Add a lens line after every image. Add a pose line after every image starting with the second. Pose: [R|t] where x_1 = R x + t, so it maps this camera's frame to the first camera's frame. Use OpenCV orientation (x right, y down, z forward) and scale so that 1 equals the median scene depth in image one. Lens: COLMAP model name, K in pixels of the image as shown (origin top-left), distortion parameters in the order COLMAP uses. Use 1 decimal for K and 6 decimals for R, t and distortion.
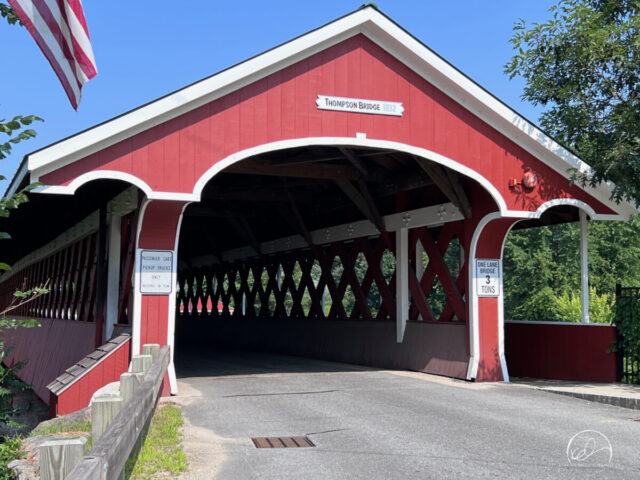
lens RADIAL K [[865.7, 0, 323.4], [0, 865.7, 242.6], [0, 0, 1]] dist [0.017091, 0.000000]
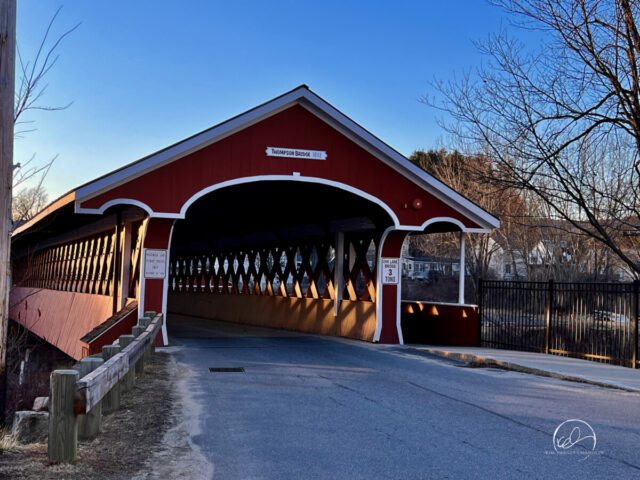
lens RADIAL K [[902.3, 0, 330.7], [0, 902.3, 235.0], [0, 0, 1]] dist [0.024968, 0.000000]
pose [[0.999709, 0.023239, -0.006460, 0.112230], [-0.023081, 0.999457, 0.023510, -0.056553], [0.007003, -0.023354, 0.999703, -0.526347]]
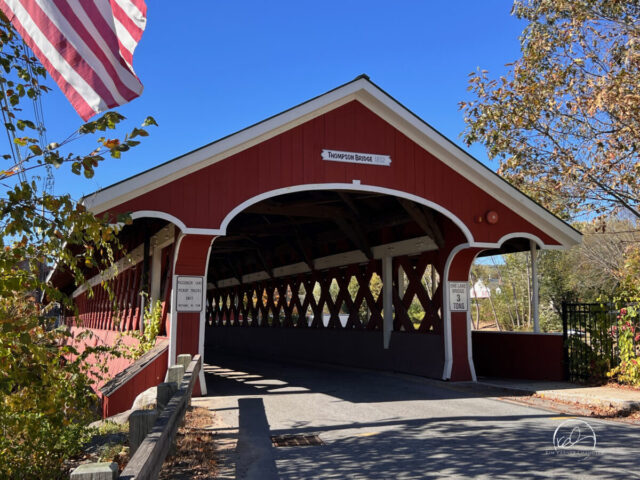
lens RADIAL K [[651.8, 0, 323.6], [0, 651.8, 236.5], [0, 0, 1]] dist [-0.007726, 0.000000]
pose [[0.999947, -0.002751, 0.009897, -0.013163], [0.003188, 0.999010, -0.044375, -0.005199], [-0.009765, 0.044405, 0.998966, 0.076914]]
